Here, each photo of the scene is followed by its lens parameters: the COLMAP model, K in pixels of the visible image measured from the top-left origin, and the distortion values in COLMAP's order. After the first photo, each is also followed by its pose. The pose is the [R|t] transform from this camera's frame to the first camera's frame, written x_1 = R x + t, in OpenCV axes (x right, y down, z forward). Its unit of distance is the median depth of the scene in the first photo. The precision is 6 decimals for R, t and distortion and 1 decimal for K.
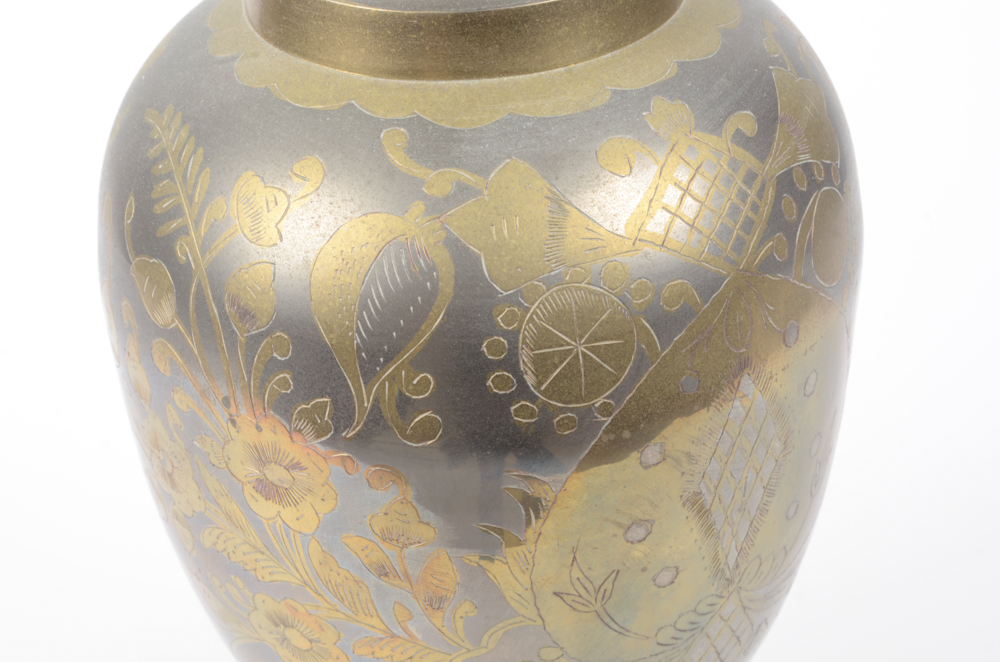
lens RADIAL K [[2205.3, 0, 493.7], [0, 2205.3, 329.4], [0, 0, 1]] dist [-0.011630, 0.000000]
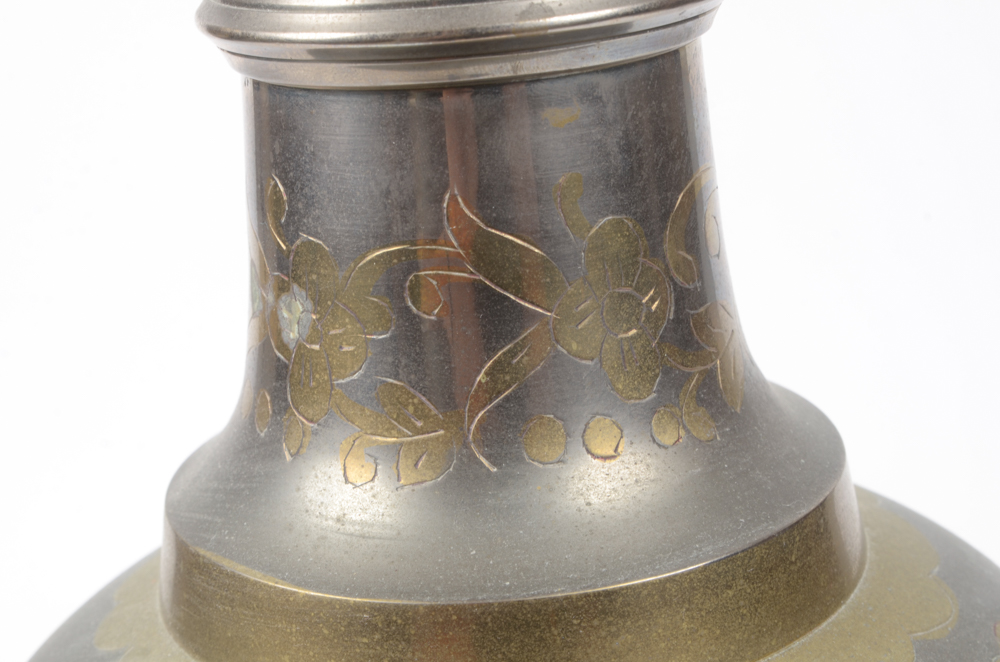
lens RADIAL K [[2205.3, 0, 495.2], [0, 2205.3, 337.9], [0, 0, 1]] dist [-0.011630, 0.000000]
pose [[0.985590, 0.018522, -0.168136, 0.094301], [-0.055074, 0.974964, -0.215435, -0.086742], [0.159937, 0.221590, 0.961935, 0.422941]]
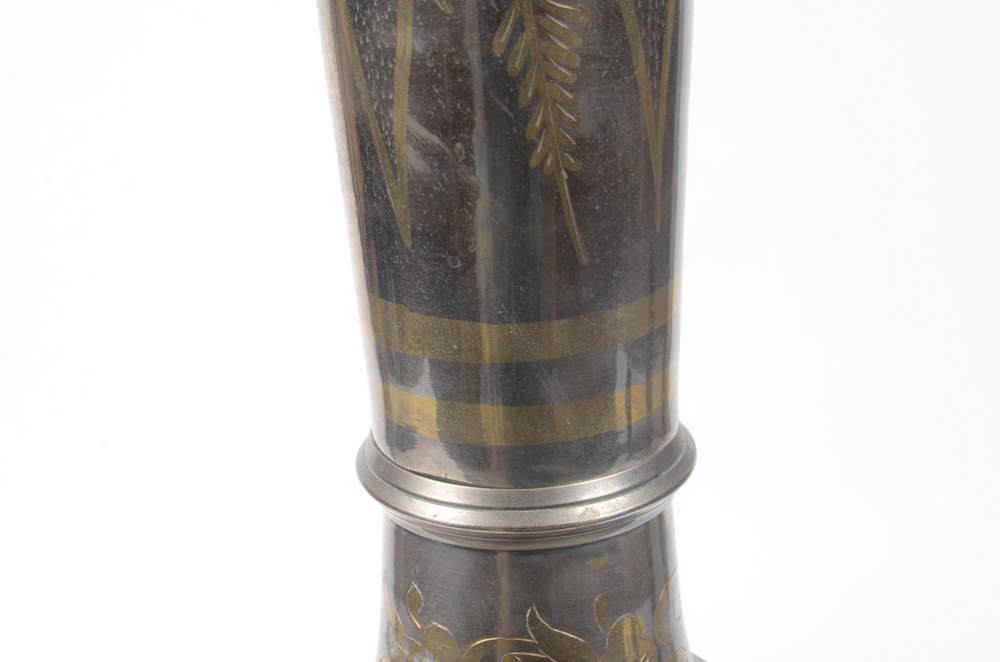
lens RADIAL K [[2205.3, 0, 501.8], [0, 2205.3, 326.7], [0, 0, 1]] dist [-0.011630, 0.000000]
pose [[0.998144, 0.027718, -0.054232, 0.021132], [-0.036008, 0.986717, -0.158410, -0.215738], [0.049121, 0.160068, 0.985883, 0.004228]]
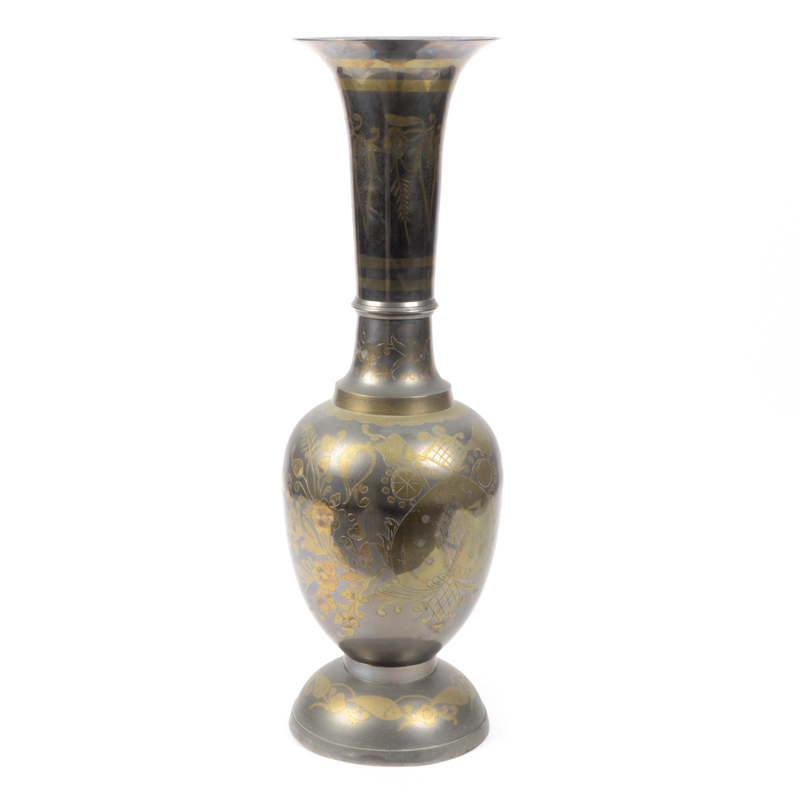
lens RADIAL K [[1655.3, 0, 396.6], [0, 1655.3, 399.9], [0, 0, 1]] dist [-0.054594, 0.000000]
pose [[0.991355, 0.086220, -0.098906, 0.283619], [-0.111165, 0.952347, -0.284038, 0.666038], [0.069703, 0.292577, 0.953698, -1.716950]]
